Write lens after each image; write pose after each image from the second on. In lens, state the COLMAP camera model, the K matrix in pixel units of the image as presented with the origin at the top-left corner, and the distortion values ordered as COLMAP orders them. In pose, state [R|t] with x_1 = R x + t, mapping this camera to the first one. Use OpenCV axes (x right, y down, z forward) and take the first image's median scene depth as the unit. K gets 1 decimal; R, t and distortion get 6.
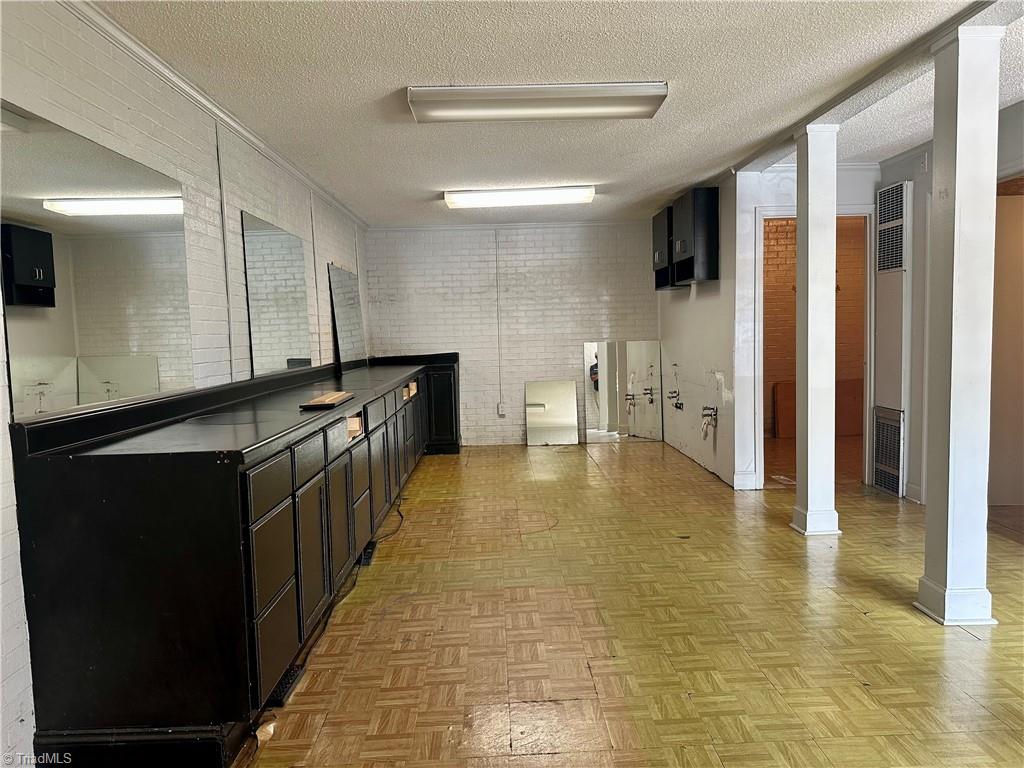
lens RADIAL K [[725.9, 0, 538.4], [0, 725.9, 388.4], [0, 0, 1]] dist [0.023177, -0.039812]
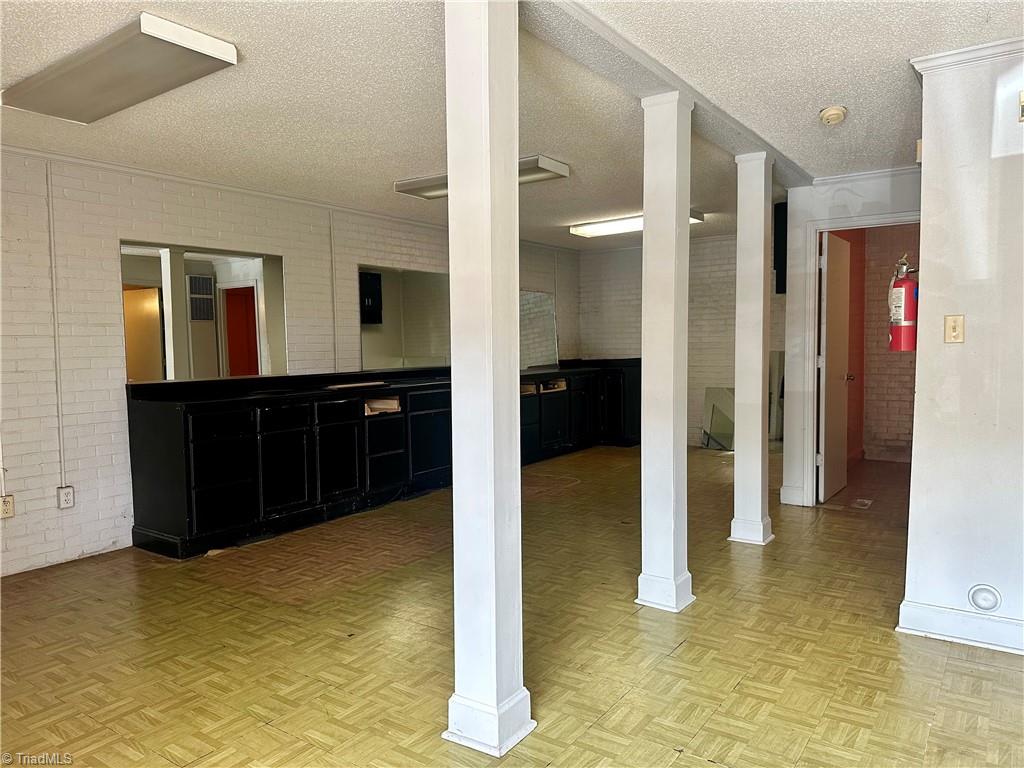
lens RADIAL K [[739.6, 0, 512.0], [0, 739.6, 384.0], [0, 0, 1]] dist [0.096798, -0.120470]
pose [[0.790749, 0.047876, -0.610266, 0.865098], [-0.055706, 0.998428, 0.006148, -0.010774], [0.609601, 0.029134, 0.792173, -0.047209]]
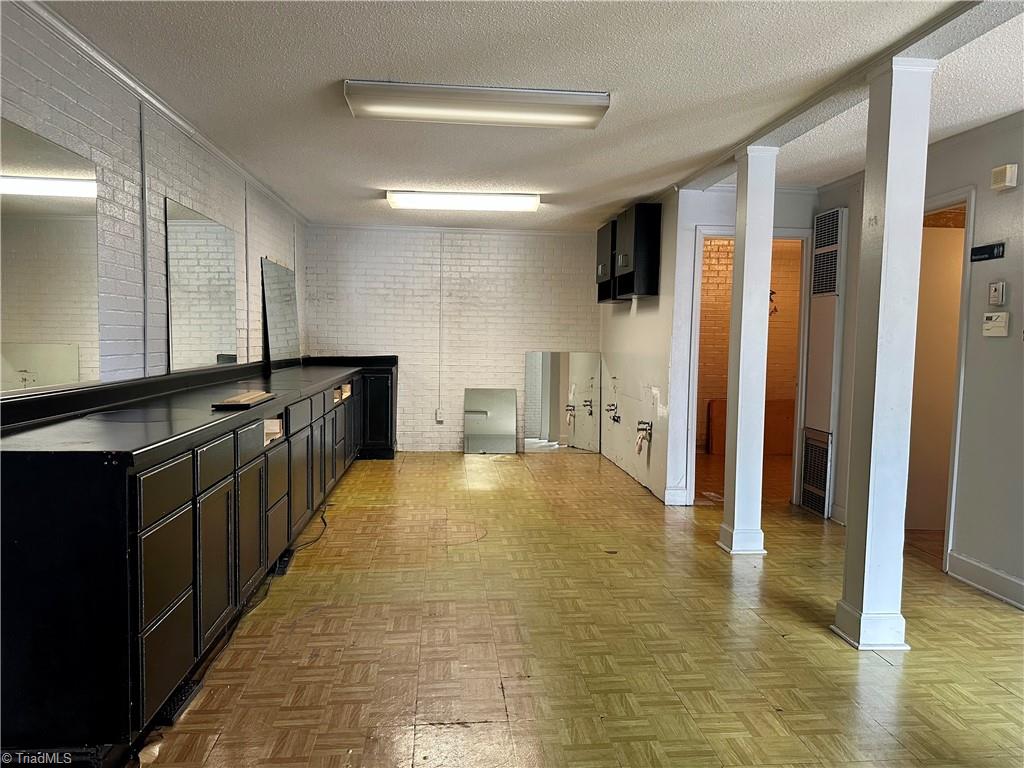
lens RADIAL K [[725.9, 0, 538.4], [0, 725.9, 388.4], [0, 0, 1]] dist [0.023177, -0.039812]
pose [[0.996522, 0.041801, 0.072082, 0.021676], [-0.041043, 0.999086, -0.011966, -0.003198], [-0.072516, 0.008966, 0.997327, 0.019635]]
